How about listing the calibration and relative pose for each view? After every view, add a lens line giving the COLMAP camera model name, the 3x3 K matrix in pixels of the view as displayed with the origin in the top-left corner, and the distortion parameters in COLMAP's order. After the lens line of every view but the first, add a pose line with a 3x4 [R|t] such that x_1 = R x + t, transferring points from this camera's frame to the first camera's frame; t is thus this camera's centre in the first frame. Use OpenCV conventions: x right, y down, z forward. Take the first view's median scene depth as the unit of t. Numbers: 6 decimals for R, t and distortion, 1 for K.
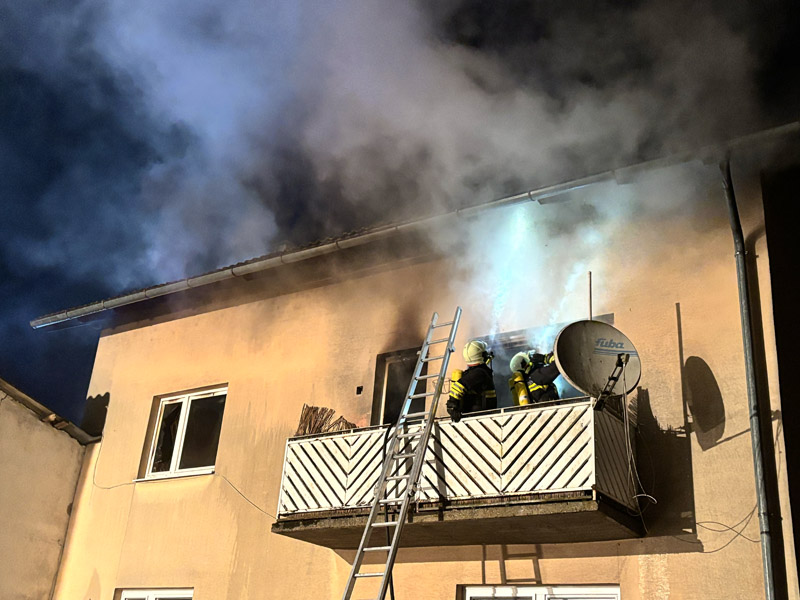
lens RADIAL K [[918.4, 0, 399.4], [0, 918.4, 290.2], [0, 0, 1]] dist [0.166209, -0.460713]
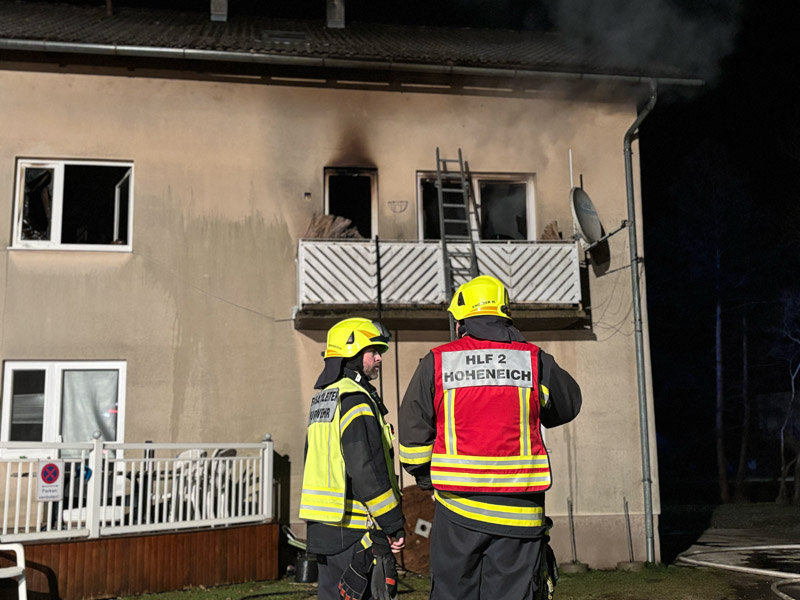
lens RADIAL K [[918.4, 0, 399.4], [0, 918.4, 290.2], [0, 0, 1]] dist [0.166209, -0.460713]
pose [[0.717020, 0.037272, 0.696055, -0.846859], [-0.222376, 0.958622, 0.177741, -0.007099], [-0.660629, -0.282230, 0.695640, 0.119131]]
